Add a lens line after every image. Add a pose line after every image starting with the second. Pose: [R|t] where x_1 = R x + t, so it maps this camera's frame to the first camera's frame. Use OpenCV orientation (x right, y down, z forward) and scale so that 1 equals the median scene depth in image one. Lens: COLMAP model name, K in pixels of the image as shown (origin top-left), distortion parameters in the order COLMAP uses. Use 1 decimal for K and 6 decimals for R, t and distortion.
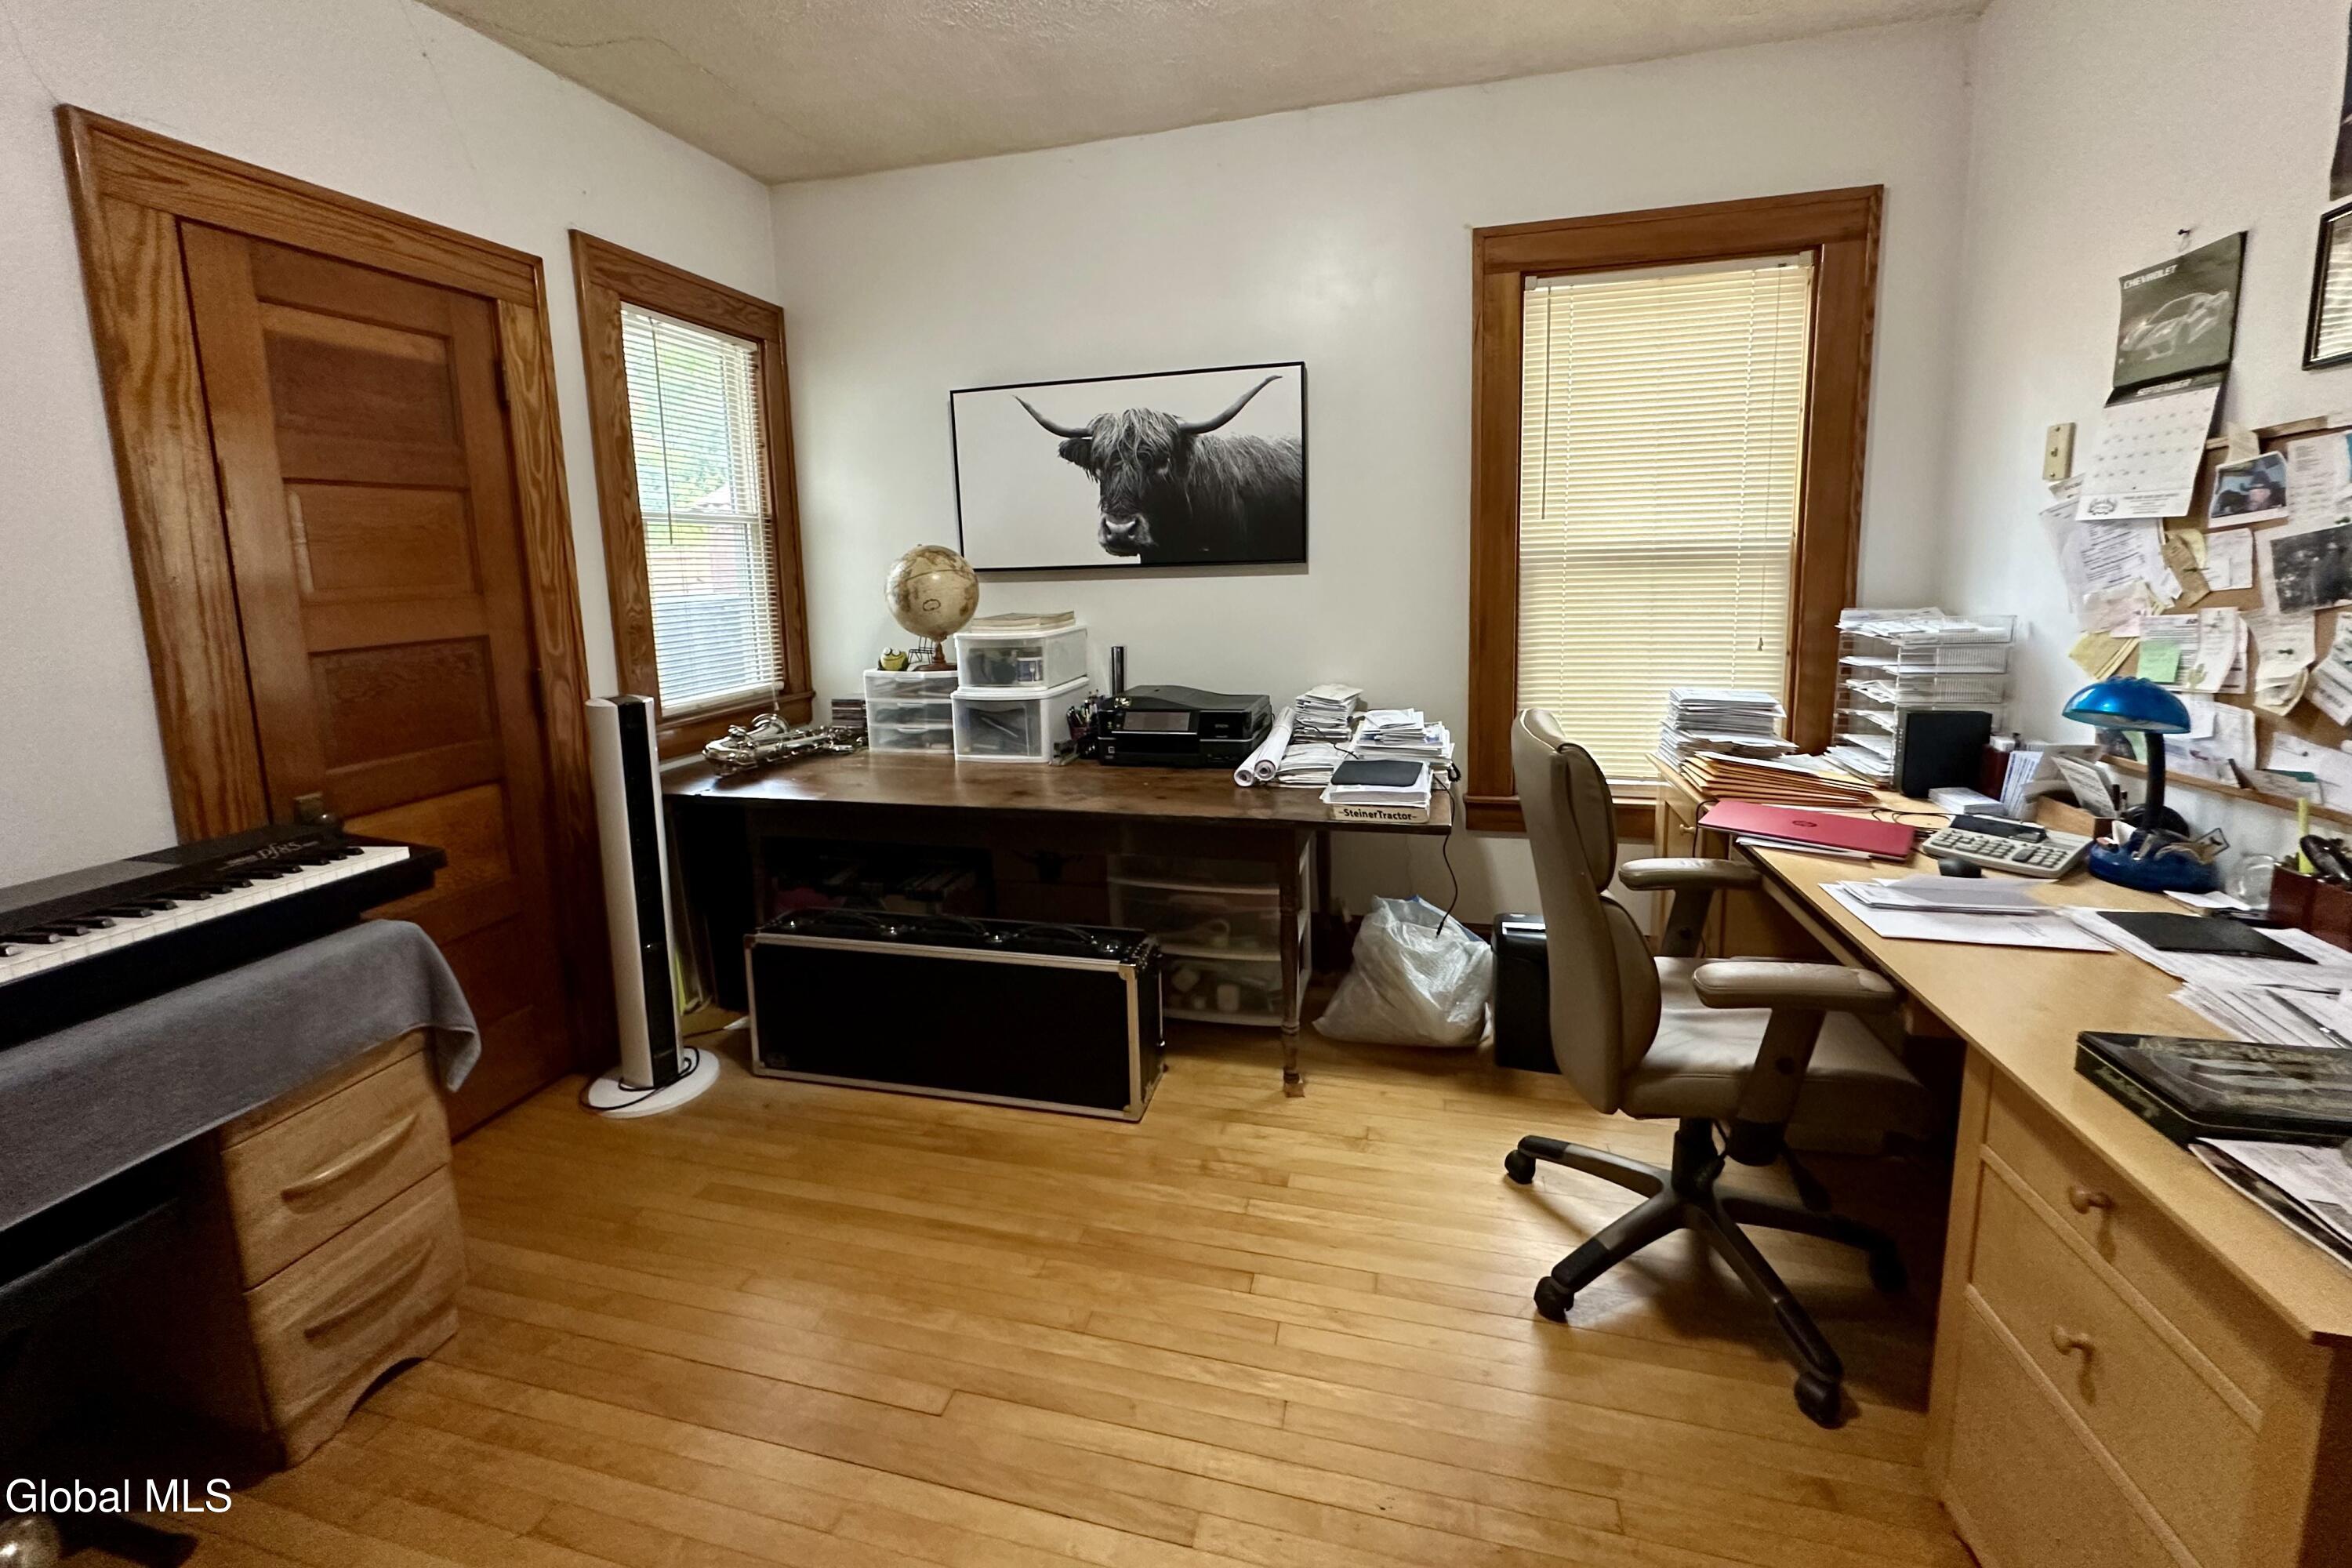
lens RADIAL K [[935.2, 0, 1153.1], [0, 935.2, 682.3], [0, 0, 1]] dist [-0.001999, 0.000247]
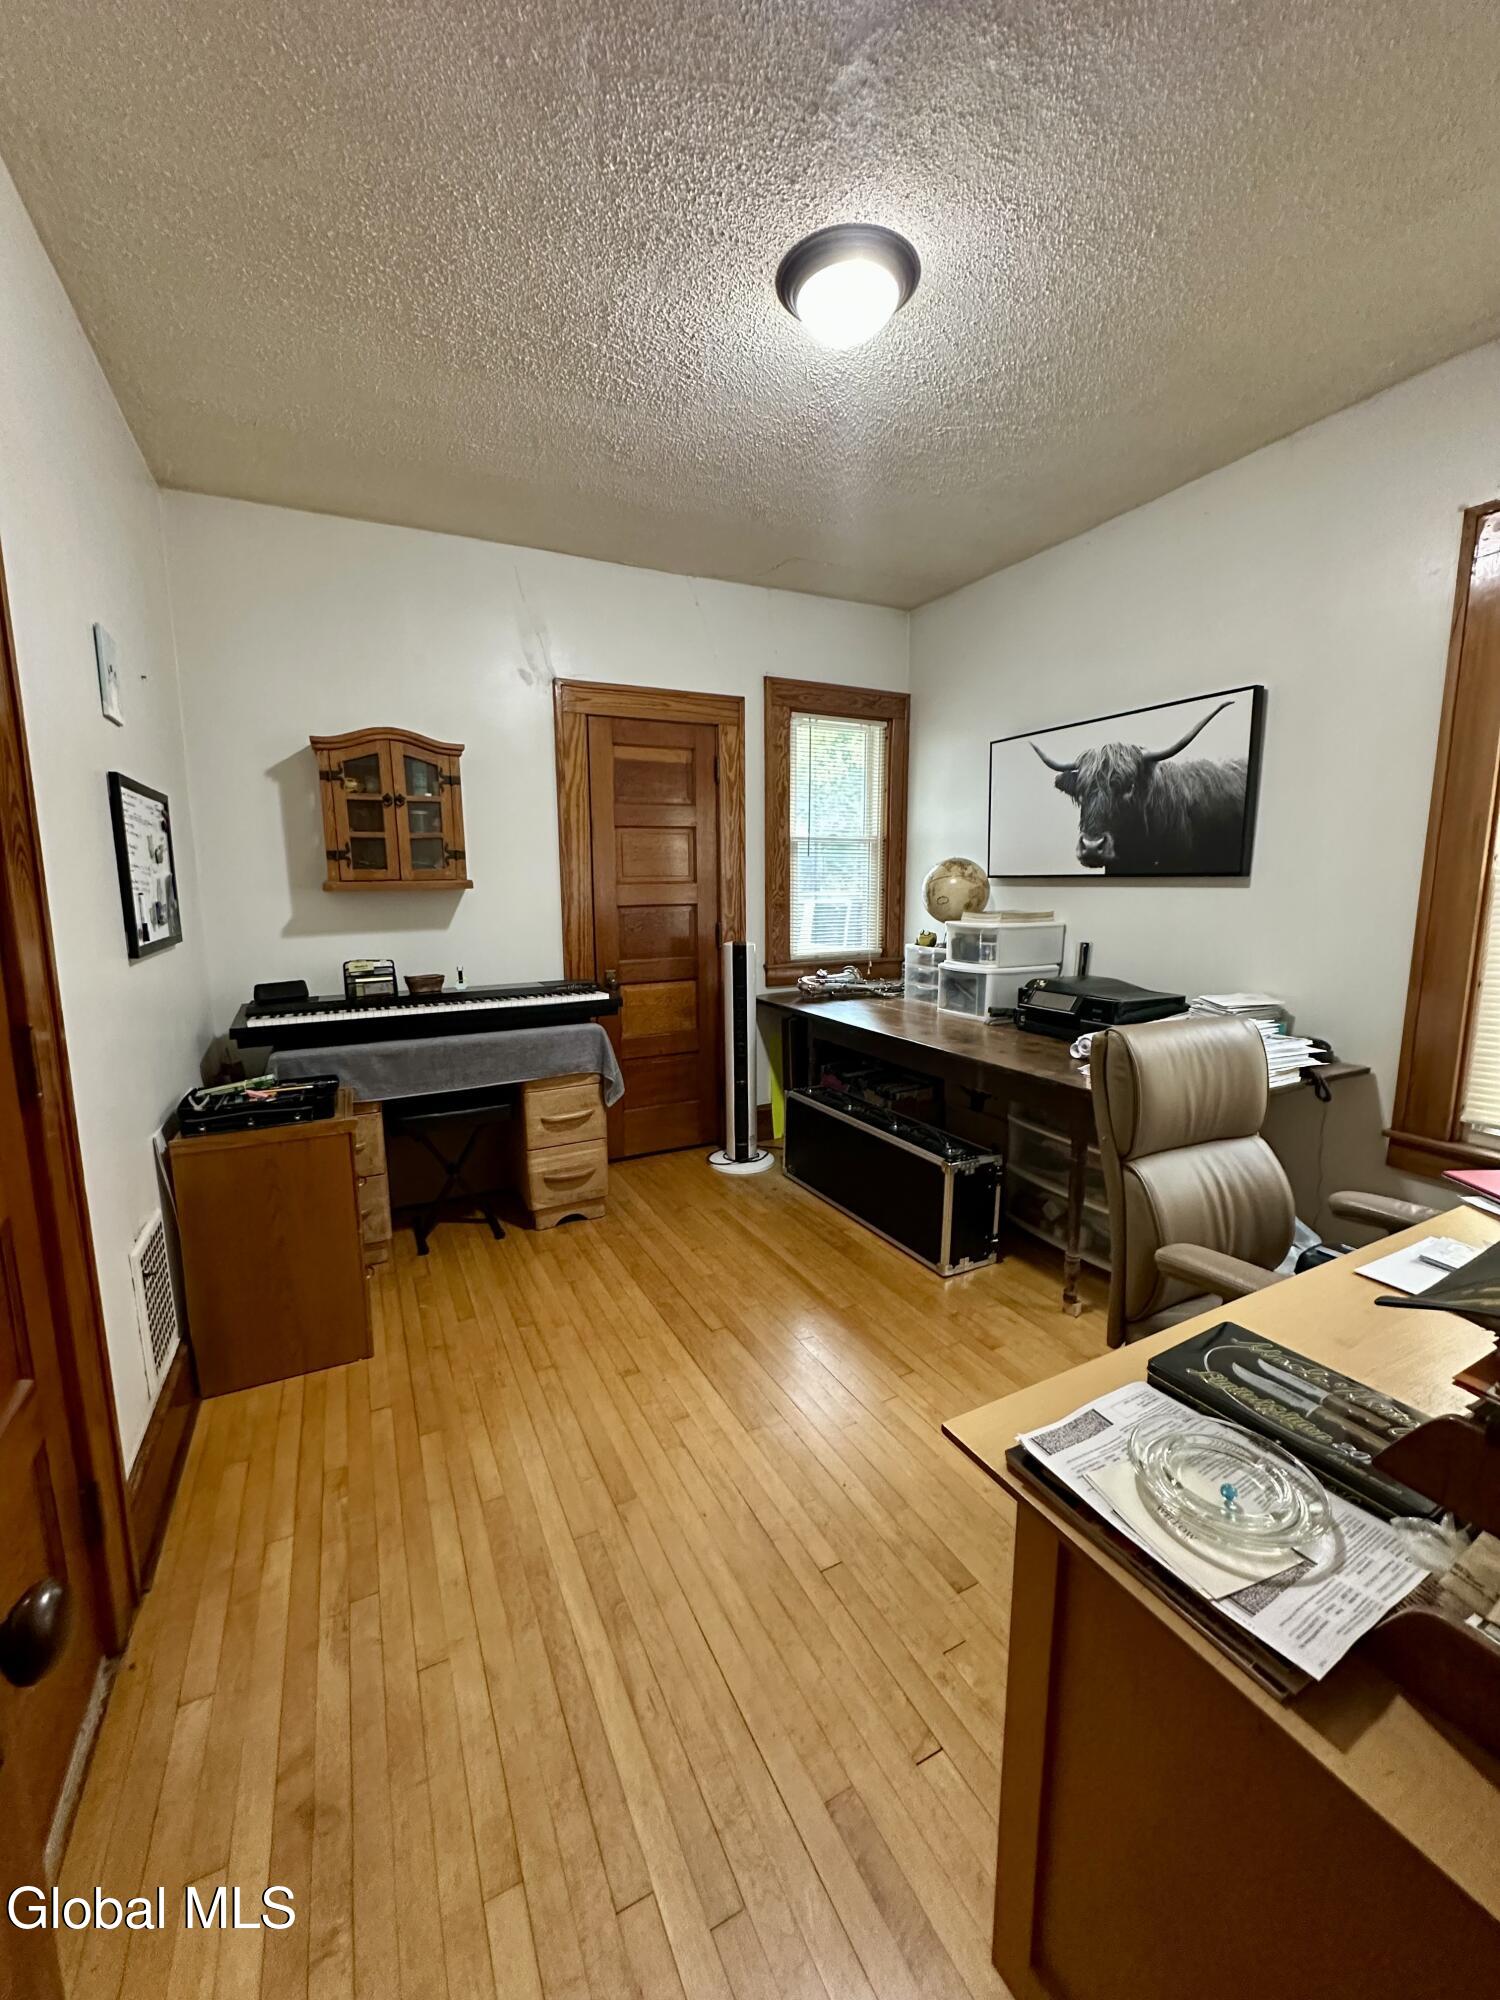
lens RADIAL K [[801.3, 0, 753.1], [0, 801.3, 997.3], [0, 0, 1]] dist [-0.003426, 0.000706]
pose [[0.666289, 0.134227, -0.733514, 0.512527], [-0.113448, 0.990462, 0.078197, -0.000603], [0.737014, 0.031114, 0.675161, -0.017058]]
